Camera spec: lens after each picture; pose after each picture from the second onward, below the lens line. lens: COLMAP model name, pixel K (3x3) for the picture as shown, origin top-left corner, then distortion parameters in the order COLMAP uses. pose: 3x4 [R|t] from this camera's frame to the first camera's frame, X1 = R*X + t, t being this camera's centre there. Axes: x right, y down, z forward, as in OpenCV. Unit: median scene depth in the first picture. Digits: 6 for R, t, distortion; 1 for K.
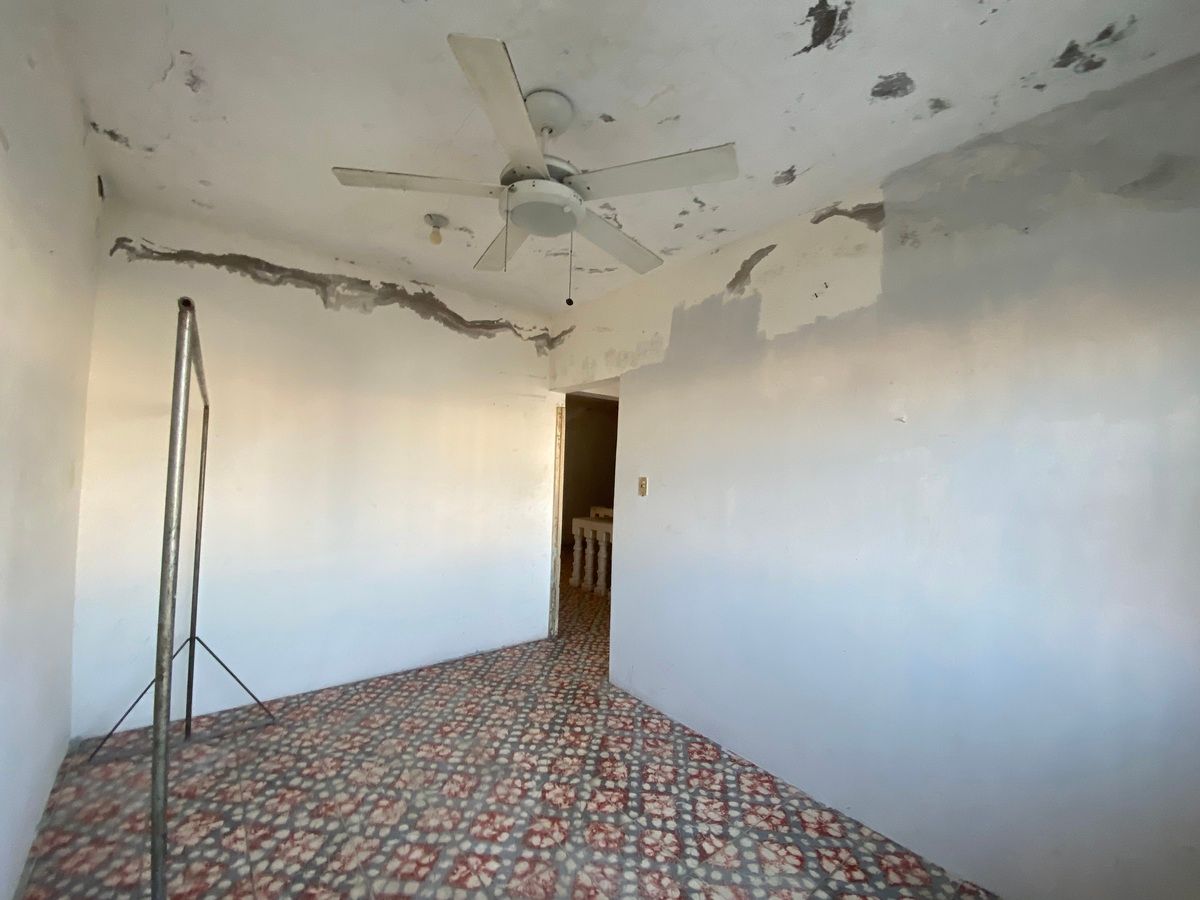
lens RADIAL K [[482.3, 0, 600.2], [0, 482.3, 448.3], [0, 0, 1]] dist [-0.026318, -0.000768]
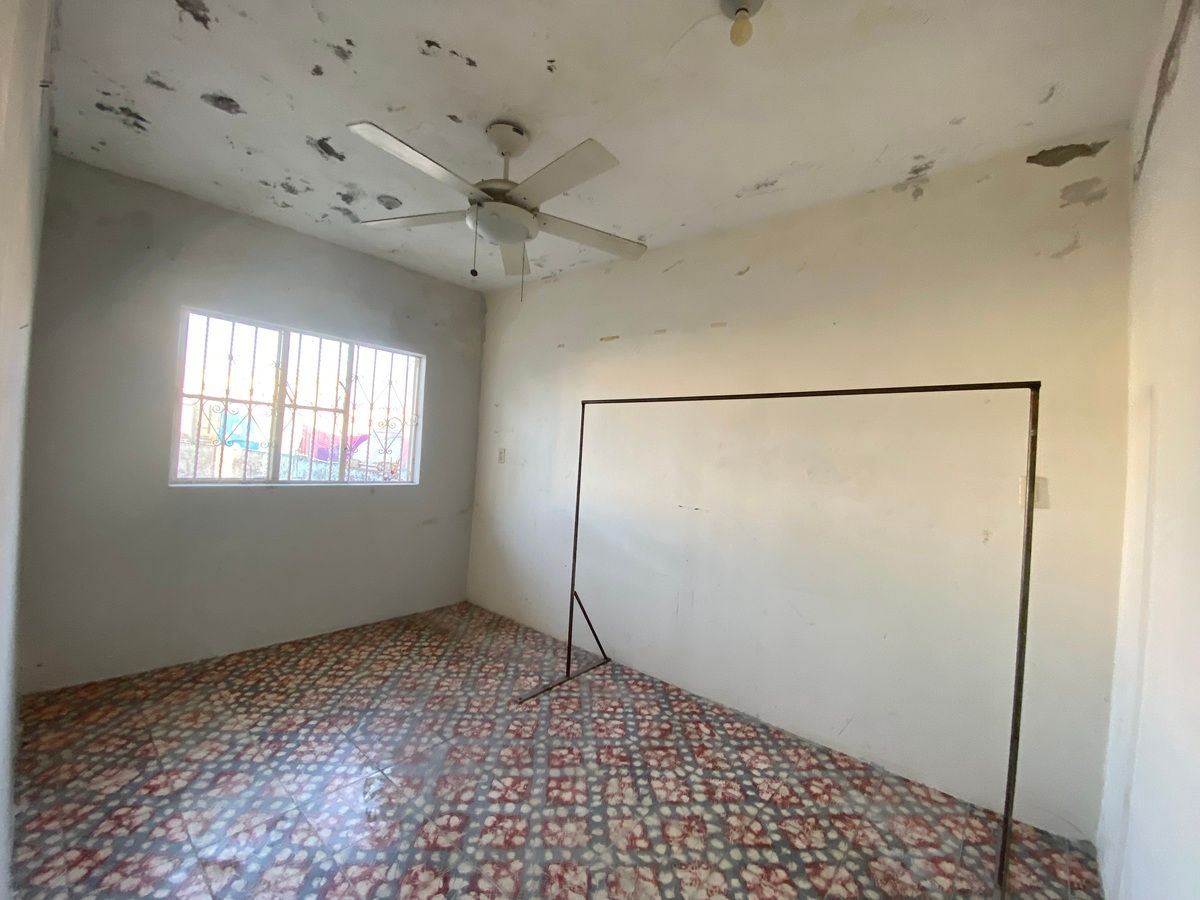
lens RADIAL K [[482.3, 0, 601.5], [0, 482.3, 455.2], [0, 0, 1]] dist [-0.026318, -0.000768]
pose [[-0.978662, -0.091973, -0.183743, -0.178663], [-0.085115, 0.995360, -0.044886, 0.106412], [0.187018, -0.028289, -0.981949, 1.978423]]
